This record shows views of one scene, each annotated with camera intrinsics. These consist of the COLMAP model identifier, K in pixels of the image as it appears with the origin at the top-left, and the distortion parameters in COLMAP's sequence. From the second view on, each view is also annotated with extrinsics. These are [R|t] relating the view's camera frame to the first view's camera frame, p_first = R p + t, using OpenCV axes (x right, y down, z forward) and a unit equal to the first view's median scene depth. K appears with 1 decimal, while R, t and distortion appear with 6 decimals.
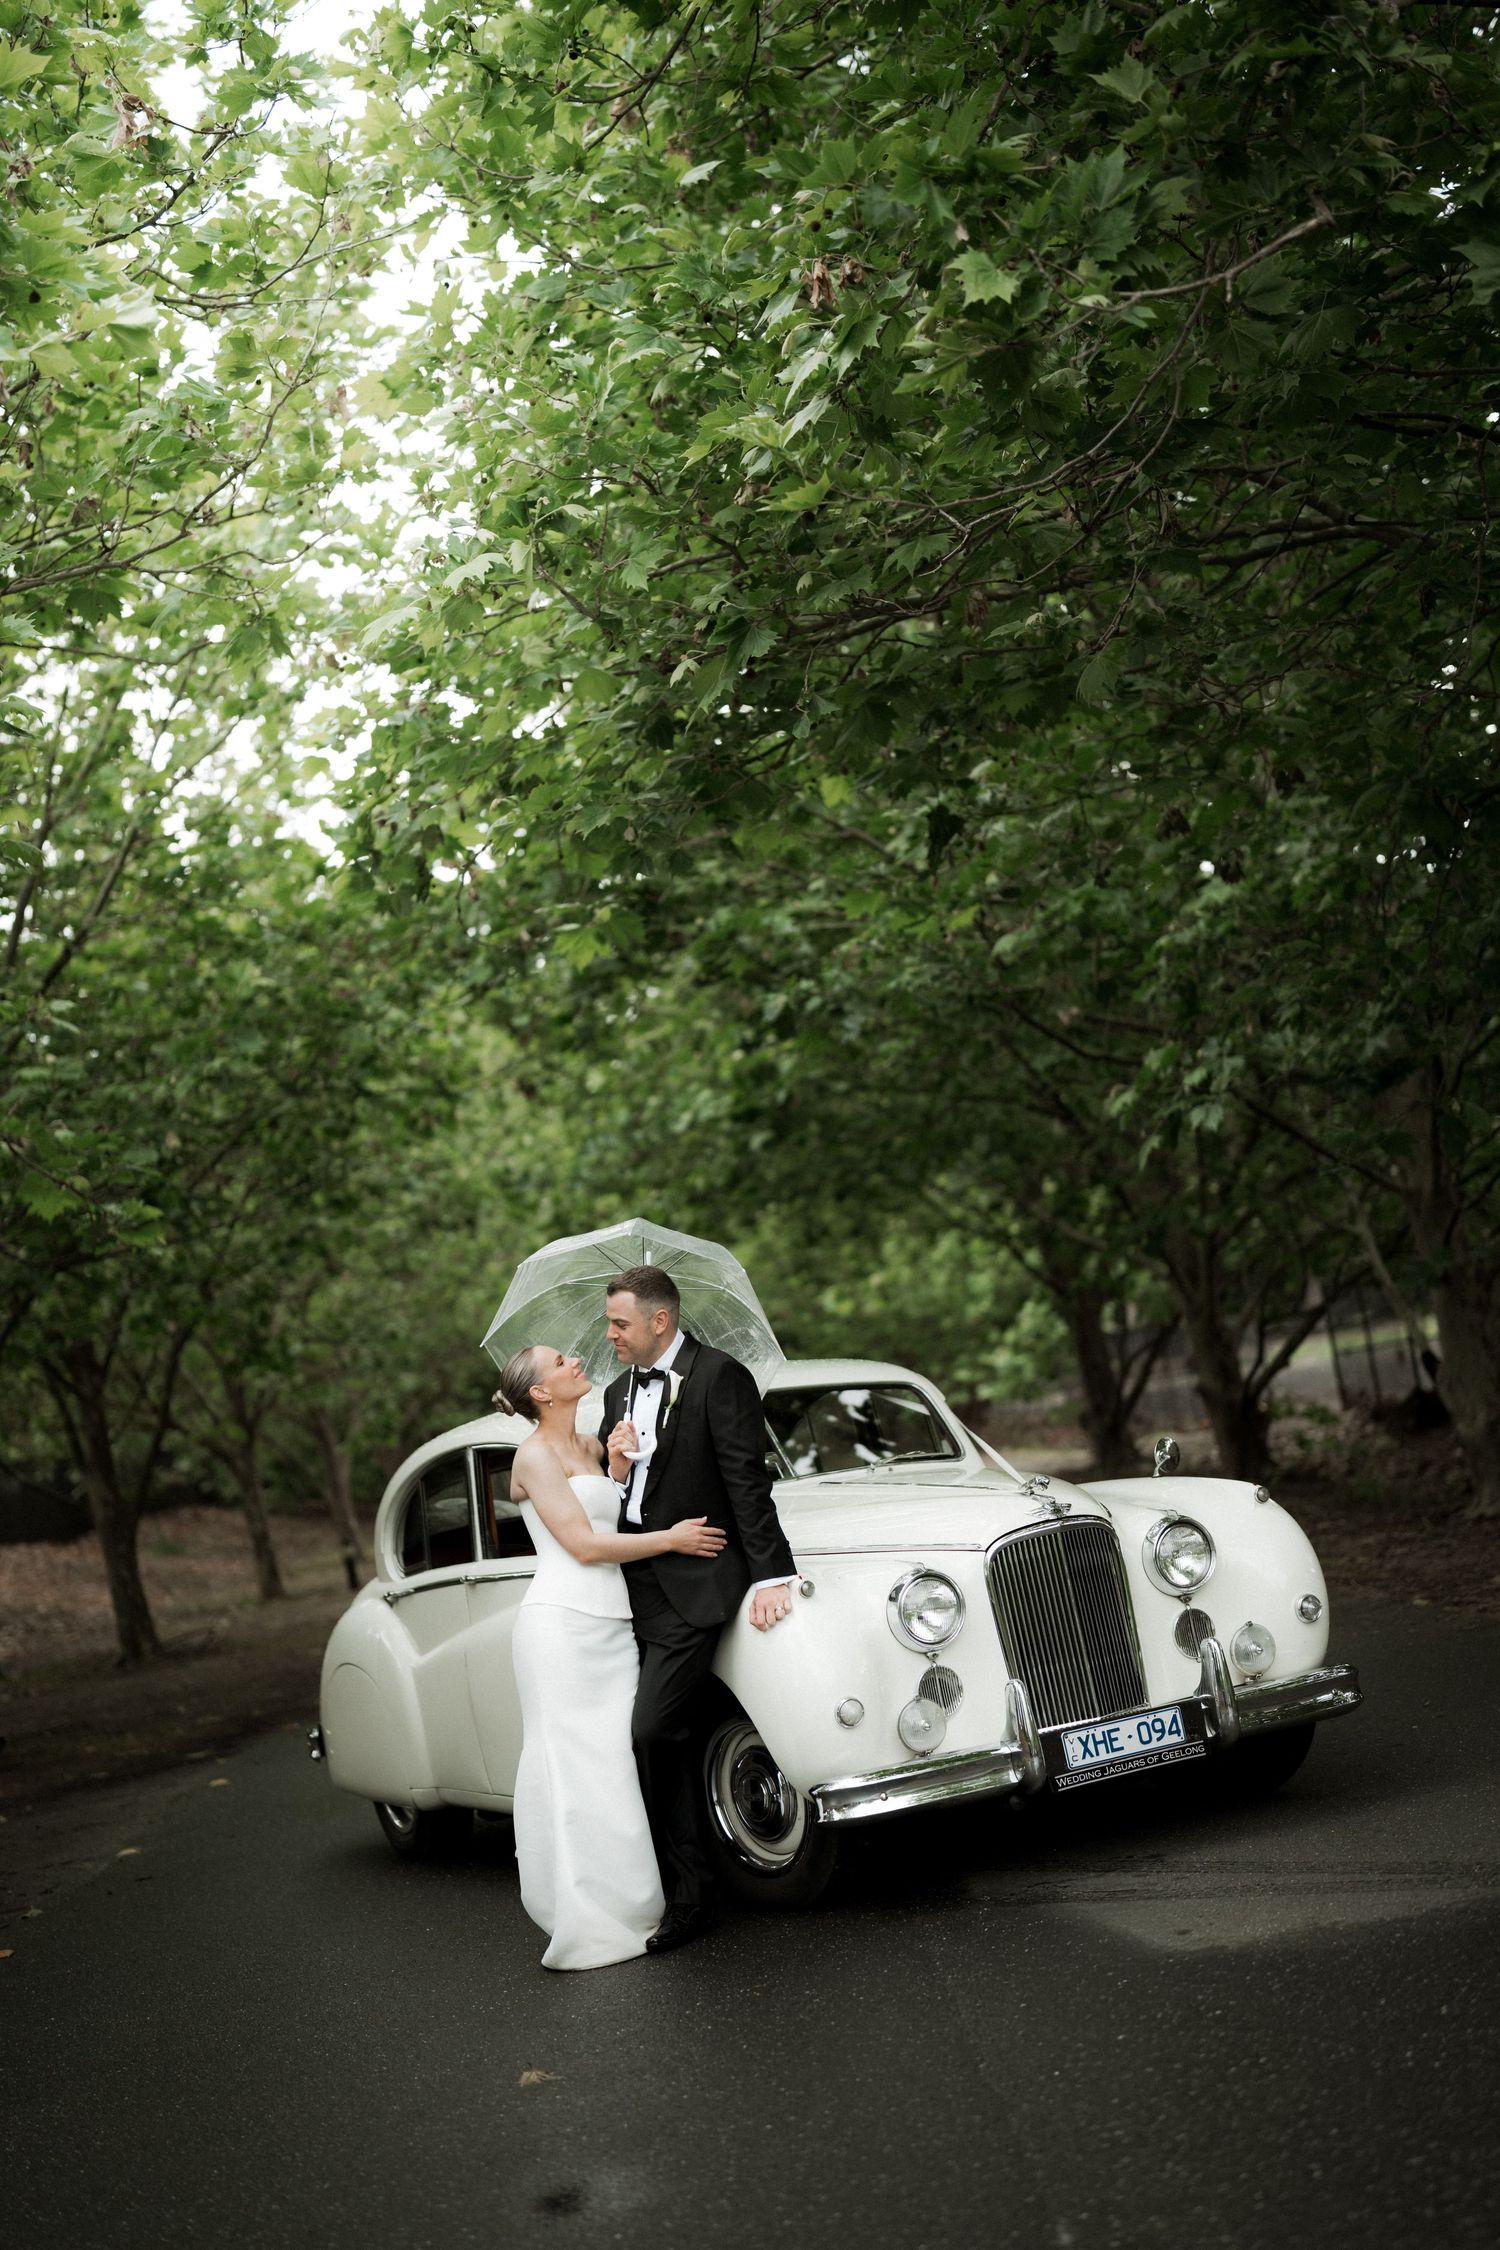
lens RADIAL K [[3199.1, 0, 750.0], [0, 3199.1, 1125.0], [0, 0, 1]] dist [0.024003, 0.011102]
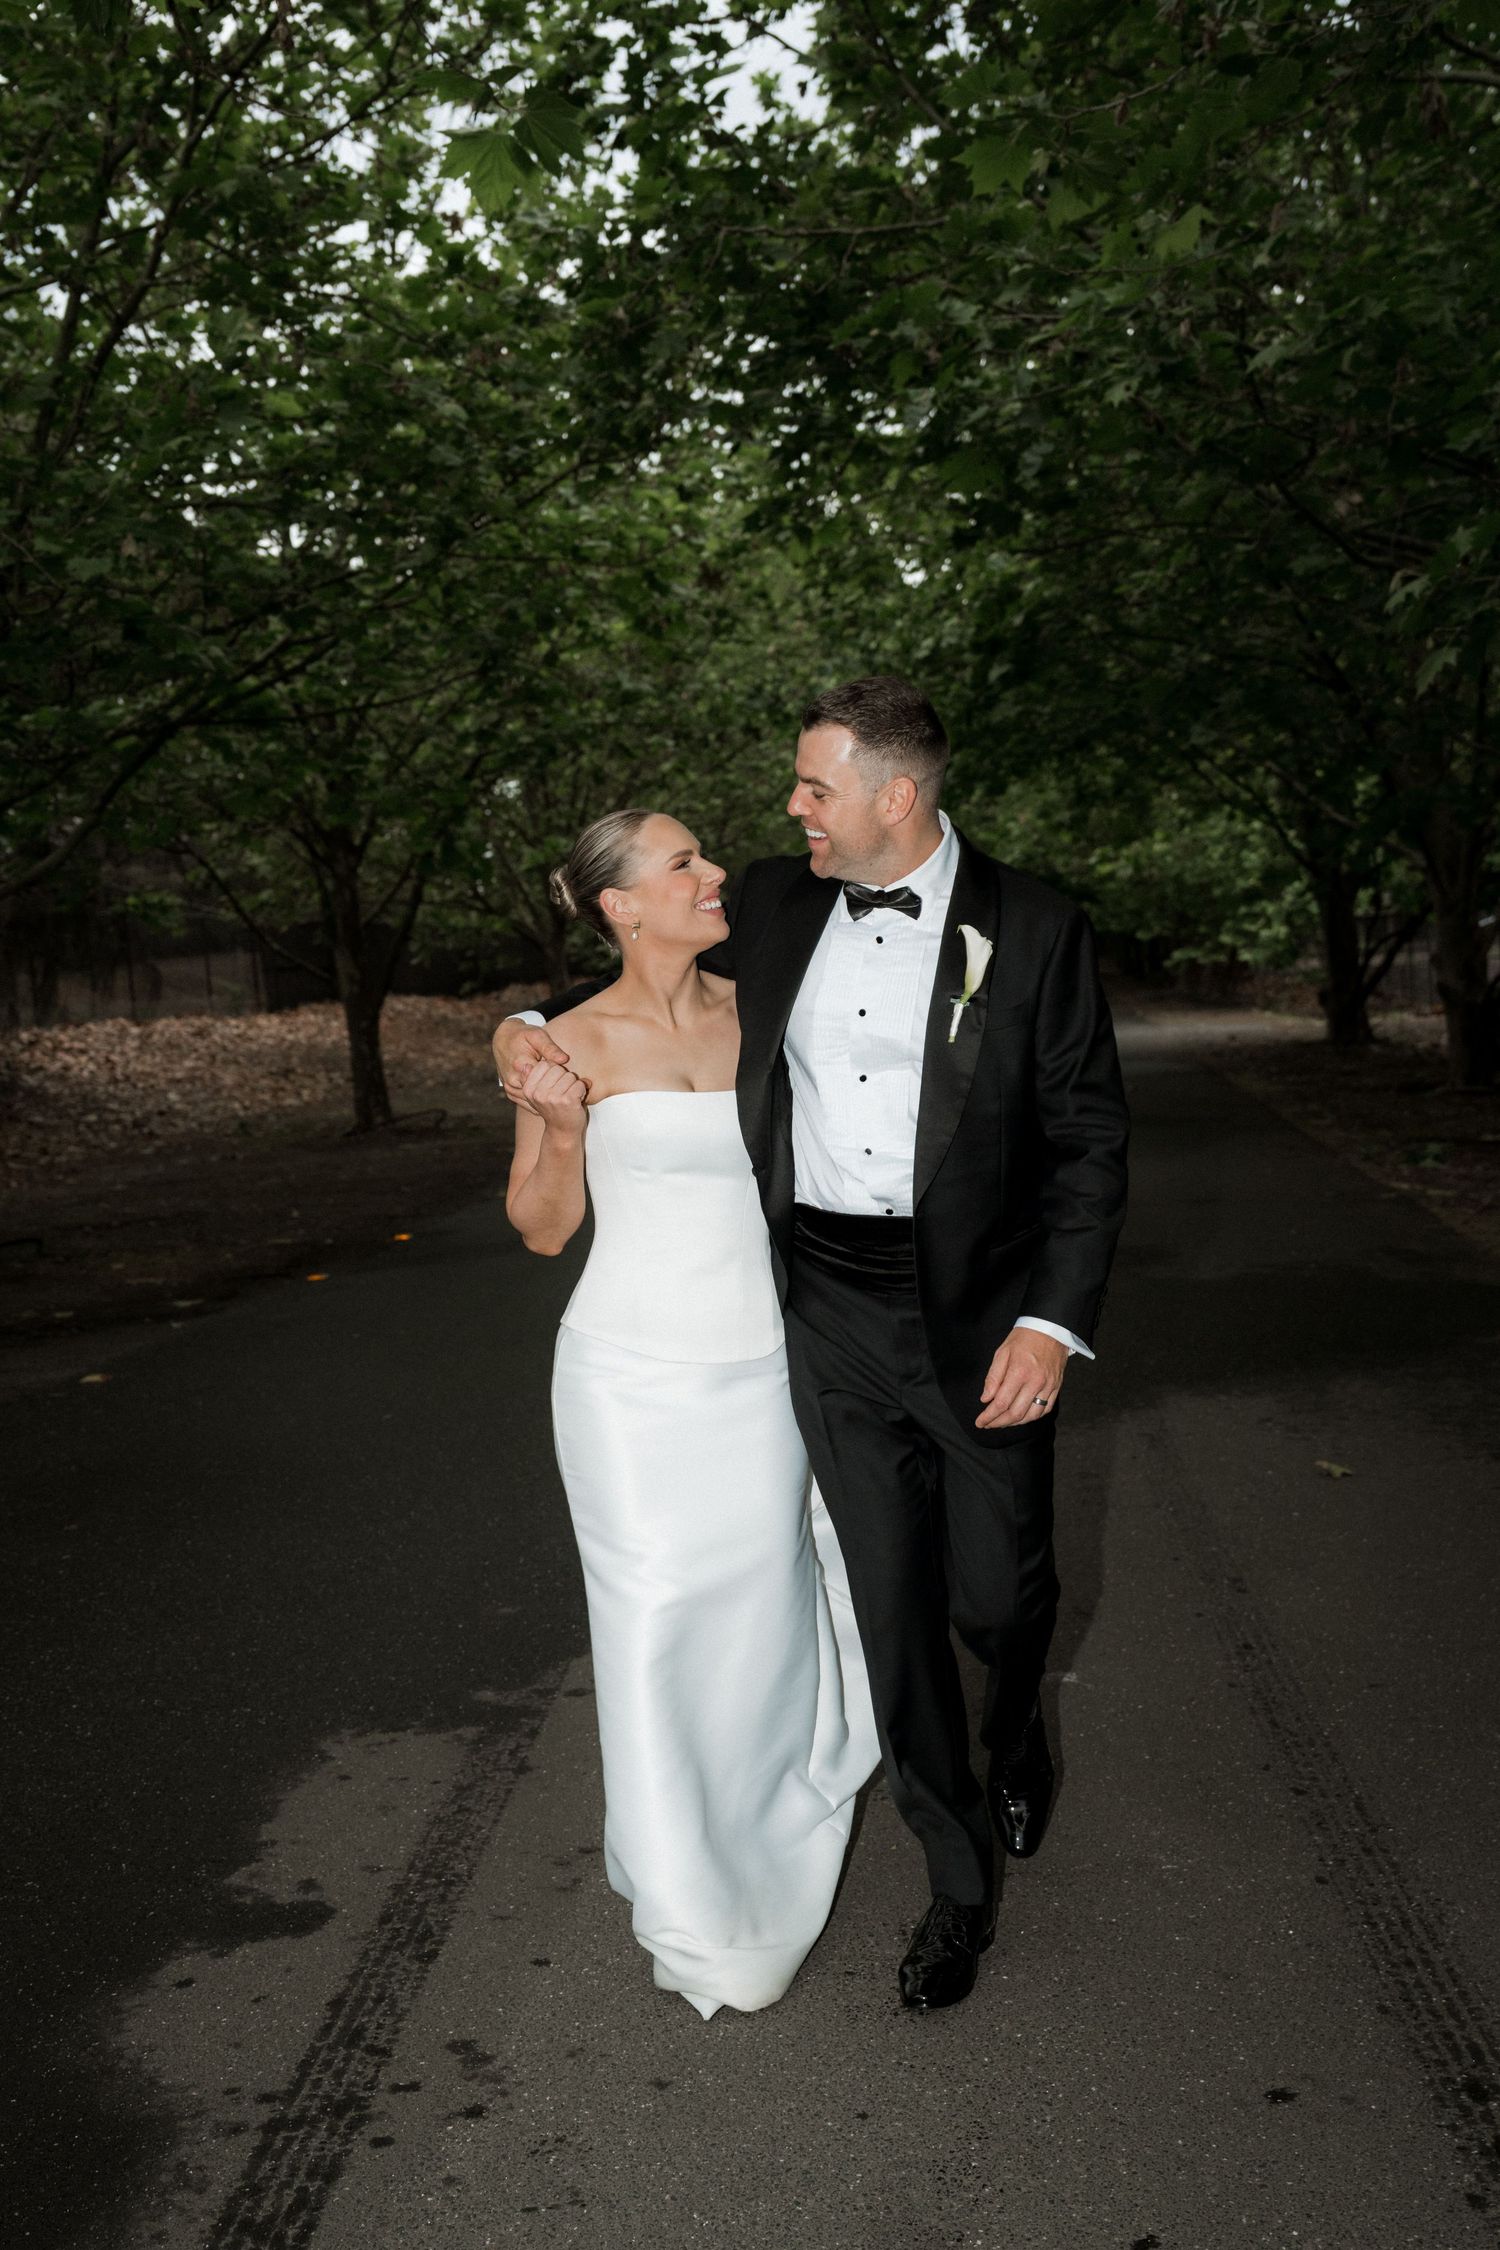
lens RADIAL K [[2329.6, 0, 750.0], [0, 2329.6, 1125.0], [0, 0, 1]] dist [0.092166, 0.000163]
pose [[0.983451, 0.121573, -0.134328, 0.025943], [-0.096347, 0.978842, 0.180514, 0.011406], [0.153431, -0.164585, 0.974357, 0.195093]]
